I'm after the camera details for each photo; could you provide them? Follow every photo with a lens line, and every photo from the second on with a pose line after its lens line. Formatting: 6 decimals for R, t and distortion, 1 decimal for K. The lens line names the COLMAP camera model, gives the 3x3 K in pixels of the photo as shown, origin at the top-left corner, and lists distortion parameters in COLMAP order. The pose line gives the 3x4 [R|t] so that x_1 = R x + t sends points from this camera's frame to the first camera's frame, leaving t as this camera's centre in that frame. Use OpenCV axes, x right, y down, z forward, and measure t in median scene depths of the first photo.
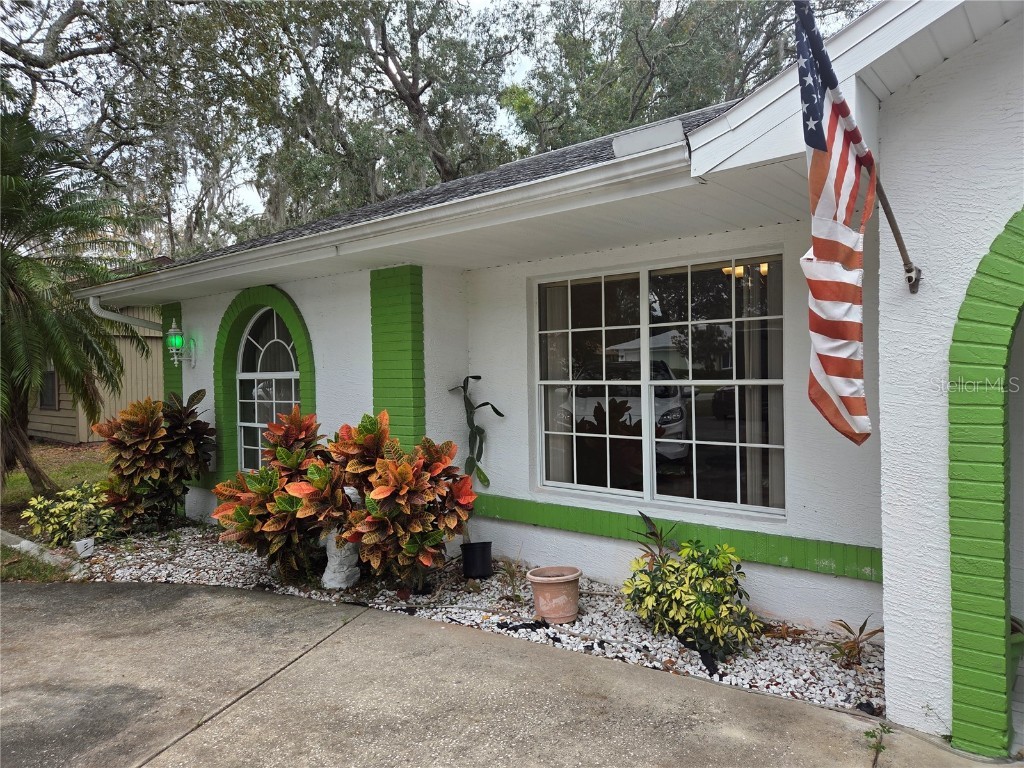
lens RADIAL K [[690.4, 0, 520.8], [0, 690.4, 386.7], [0, 0, 1]] dist [0.080706, -0.068387]
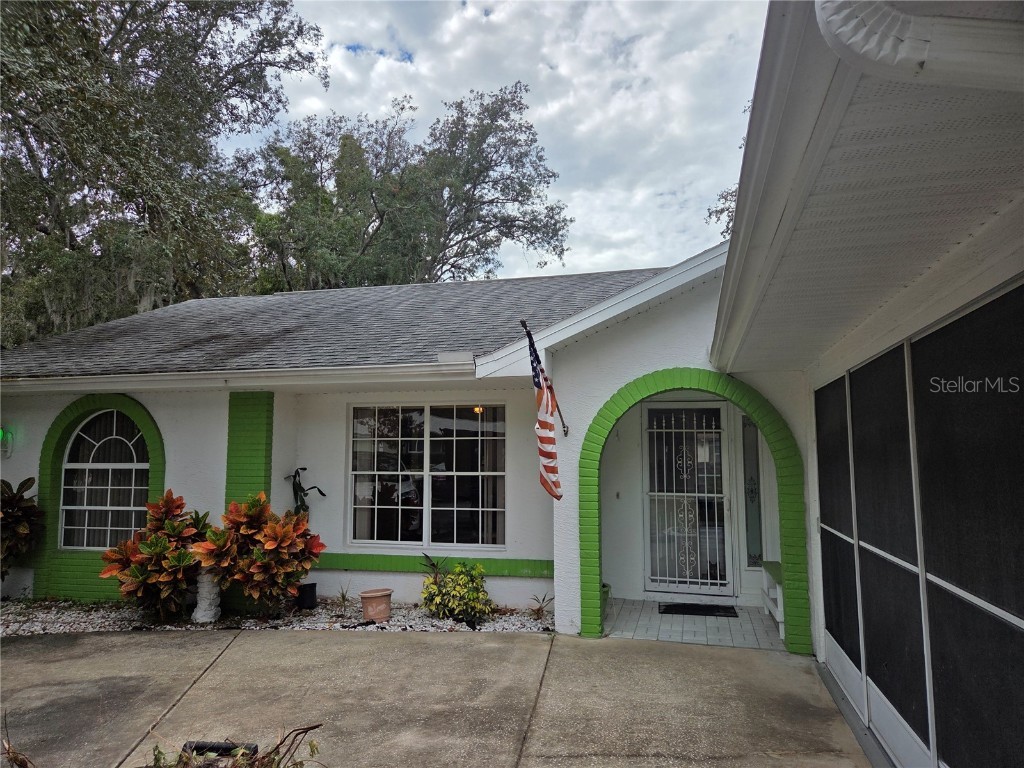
lens RADIAL K [[690.4, 0, 520.8], [0, 690.4, 386.7], [0, 0, 1]] dist [0.080706, -0.068387]
pose [[0.900654, 0.058425, 0.430590, -0.370381], [-0.005790, 0.992446, -0.122548, -0.010775], [-0.434497, 0.107881, 0.894189, -0.646654]]
